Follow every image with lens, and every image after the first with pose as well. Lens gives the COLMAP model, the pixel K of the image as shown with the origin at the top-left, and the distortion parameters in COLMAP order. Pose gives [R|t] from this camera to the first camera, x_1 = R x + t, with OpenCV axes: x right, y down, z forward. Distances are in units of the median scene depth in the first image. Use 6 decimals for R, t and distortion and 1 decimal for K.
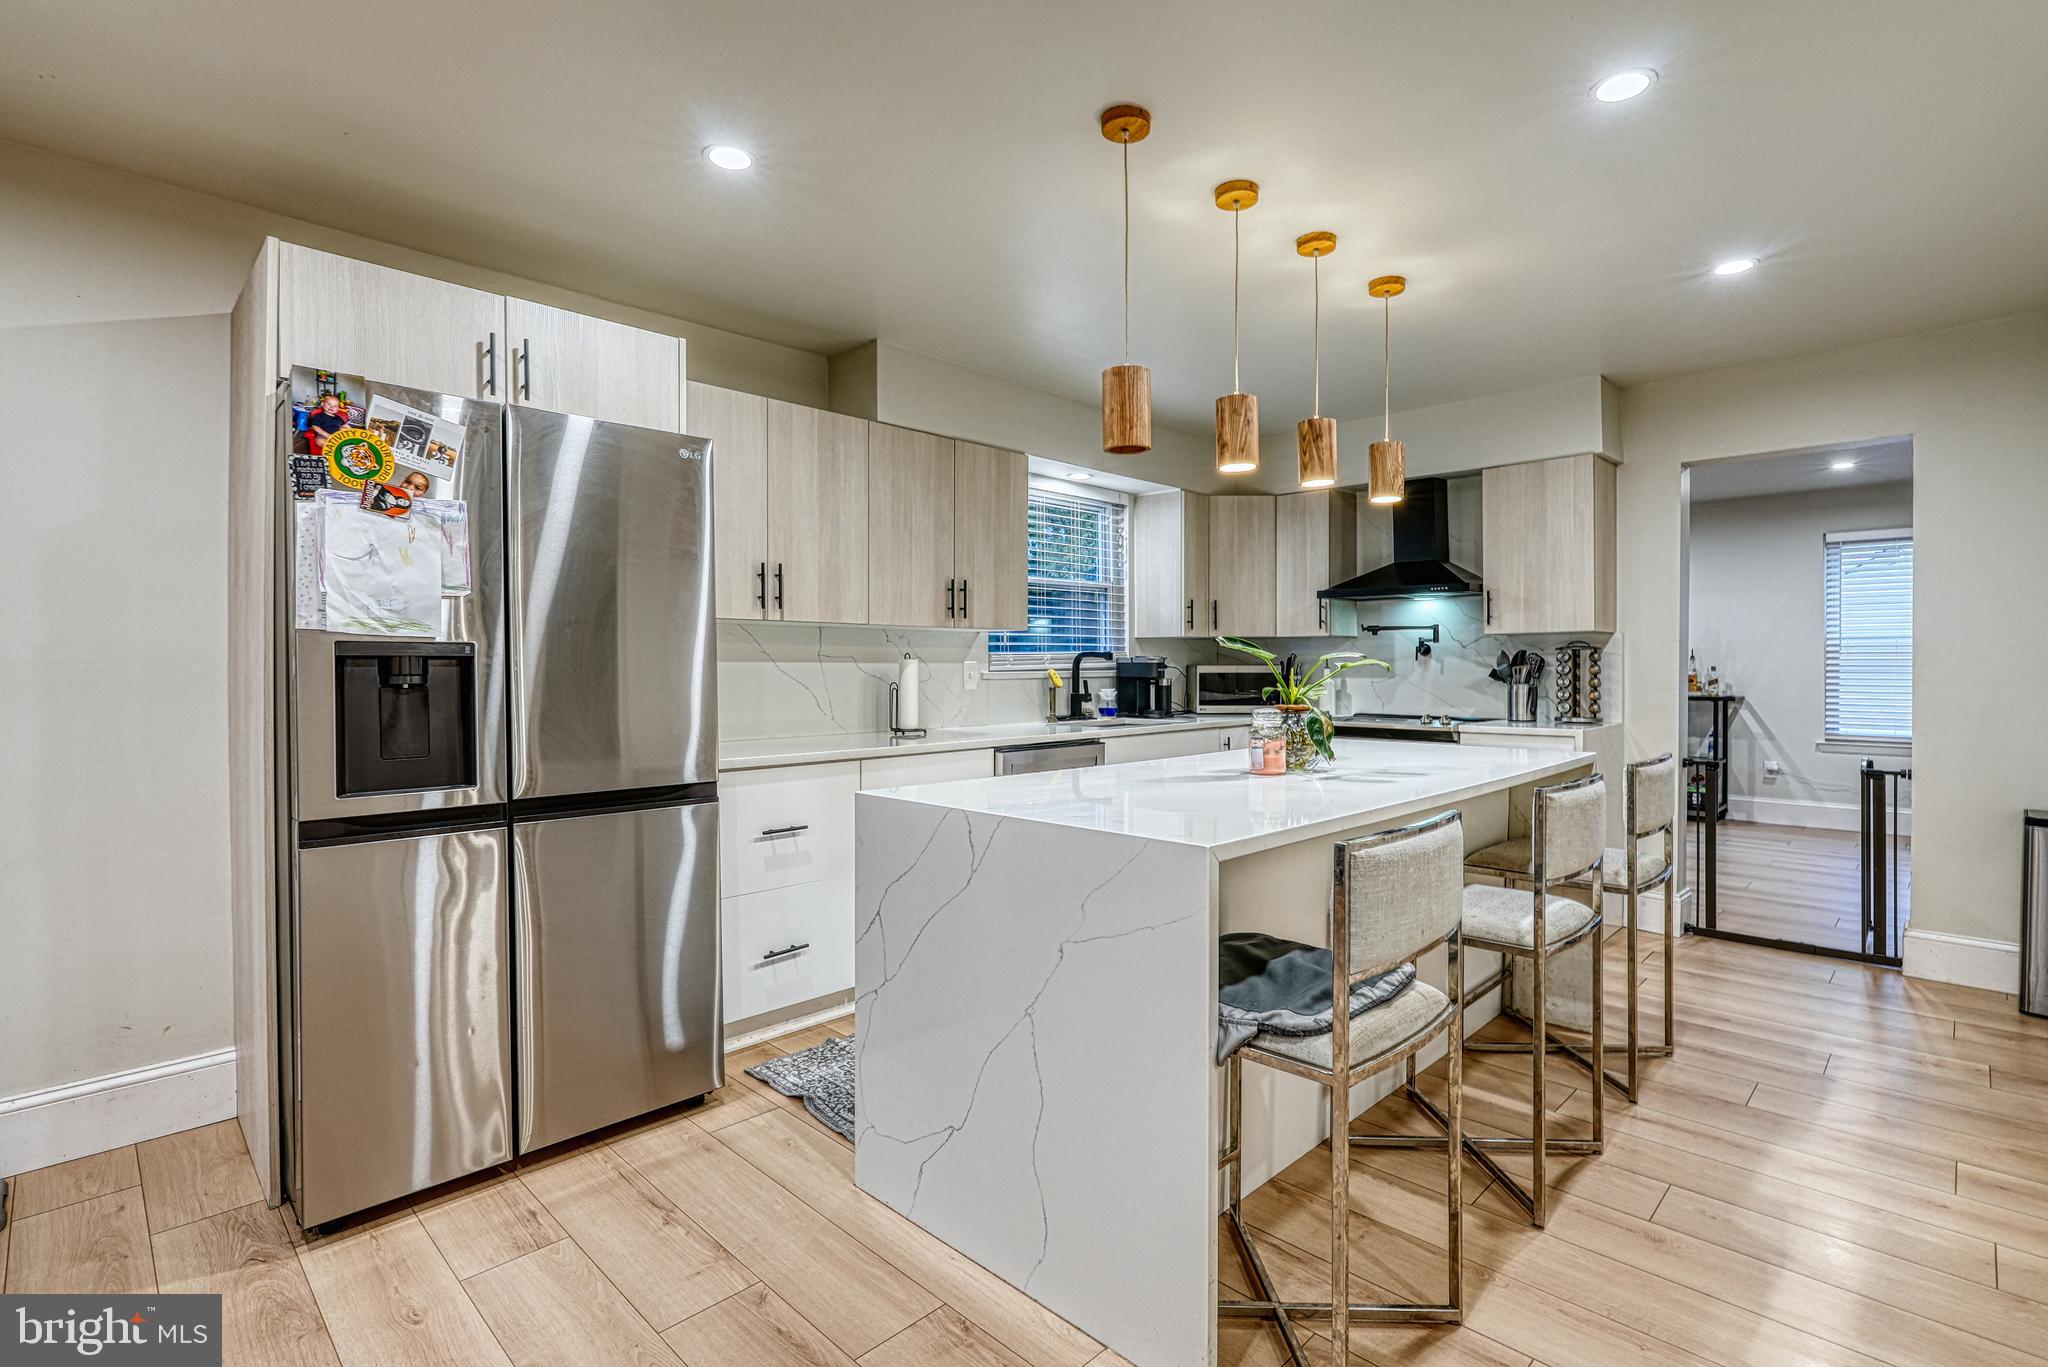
lens RADIAL K [[936.5, 0, 1020.8], [0, 936.5, 688.1], [0, 0, 1]] dist [-0.004301, 0.003440]
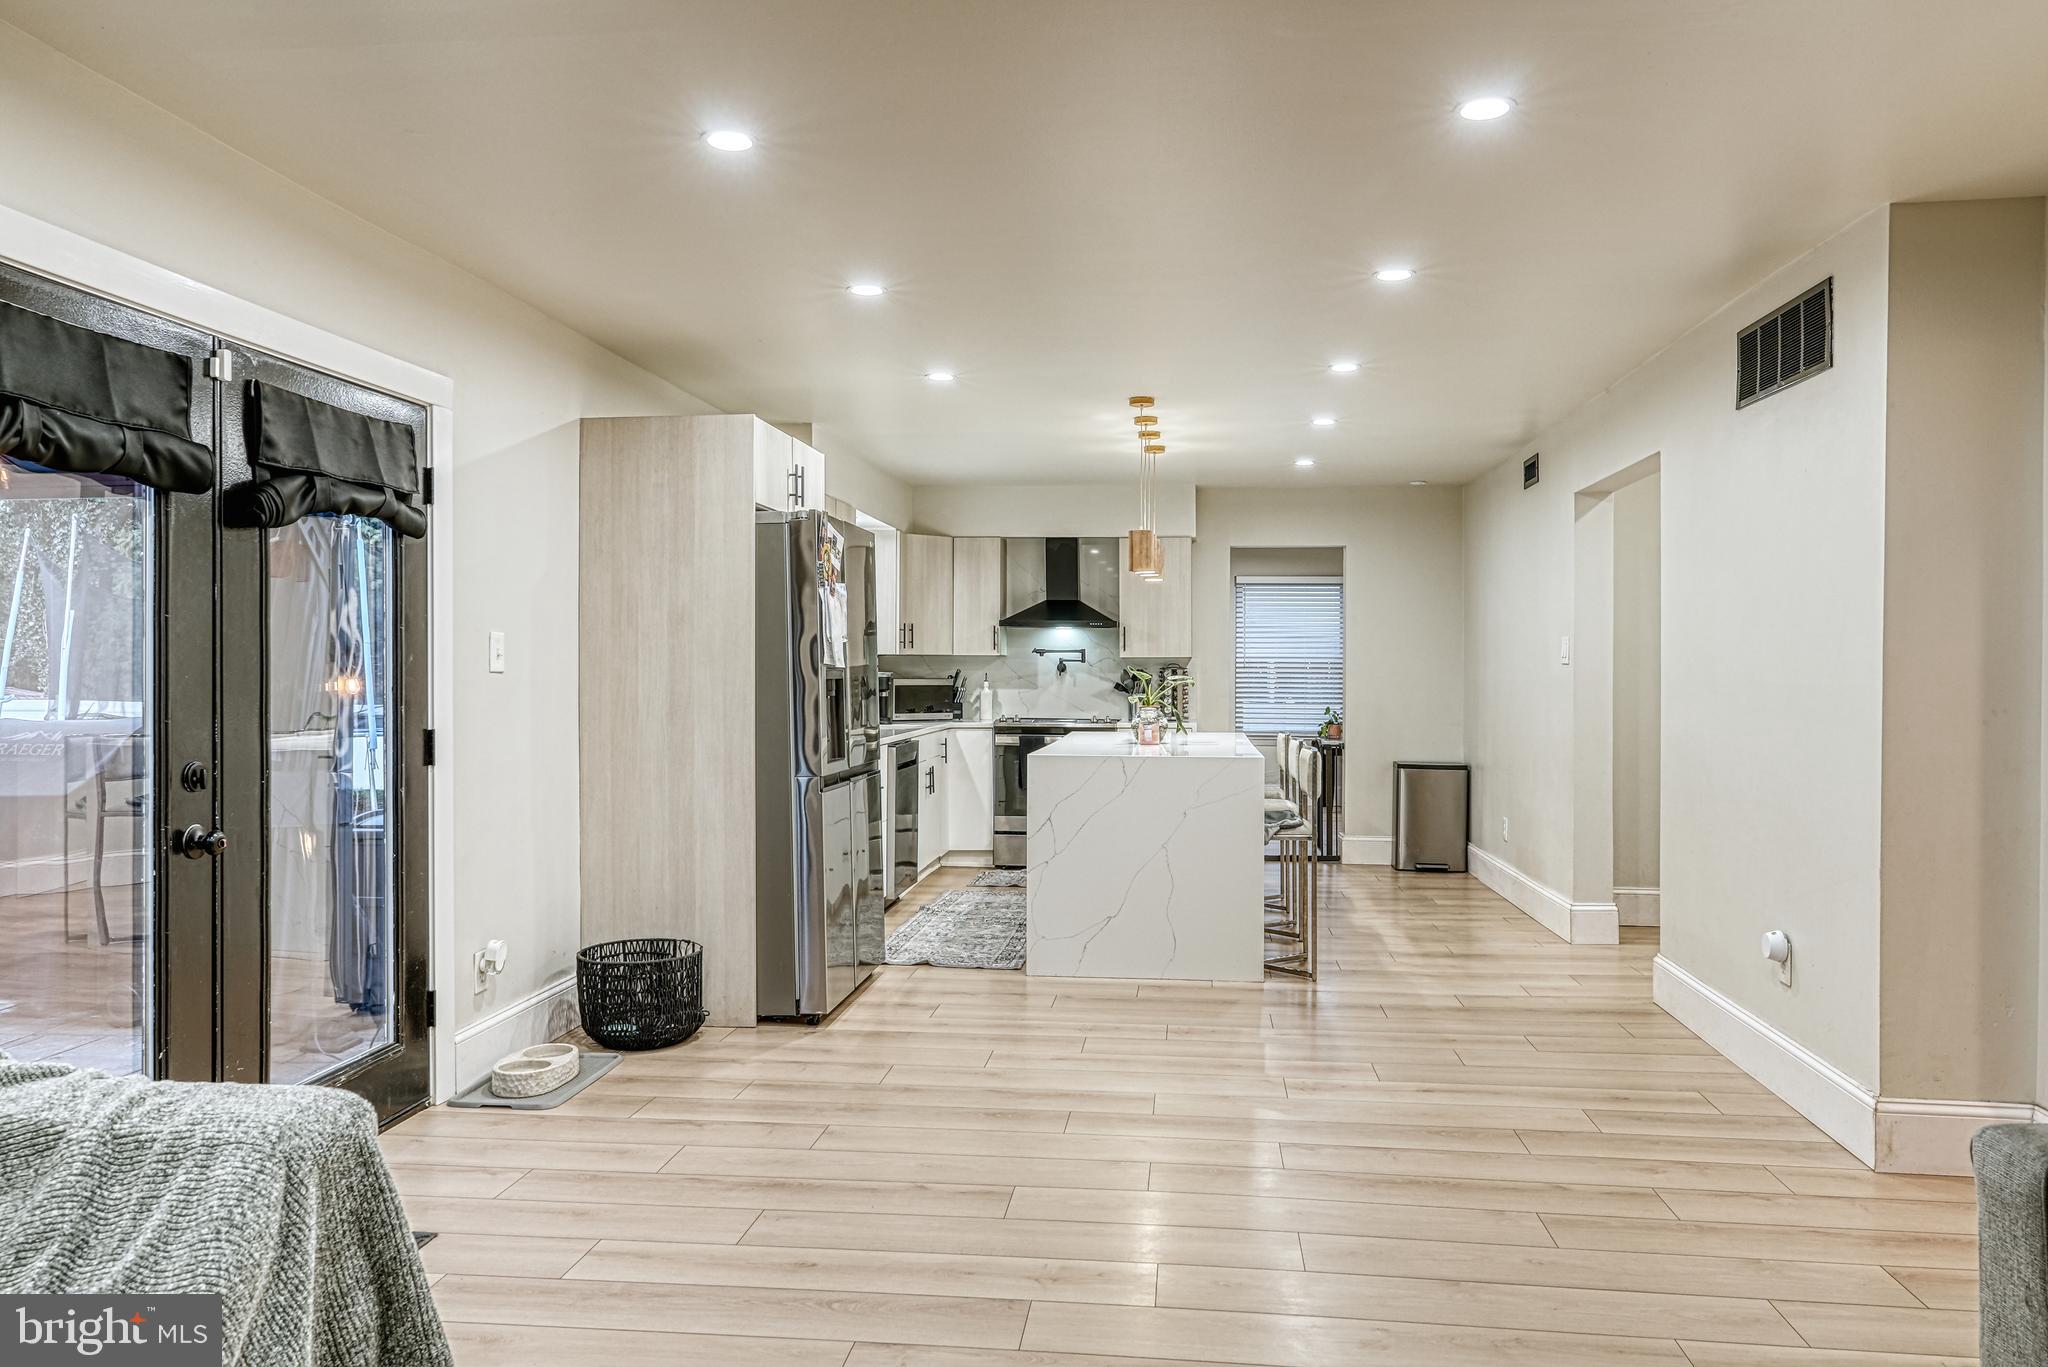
lens RADIAL K [[1446.8, 0, 1027.5], [0, 1446.8, 680.7], [0, 0, 1]] dist [-0.000333, 0.002851]
pose [[0.785247, 0.002719, 0.619177, -0.990842], [0.007502, 0.999875, -0.013904, 0.004656], [-0.619138, 0.015563, 0.785128, -0.624068]]
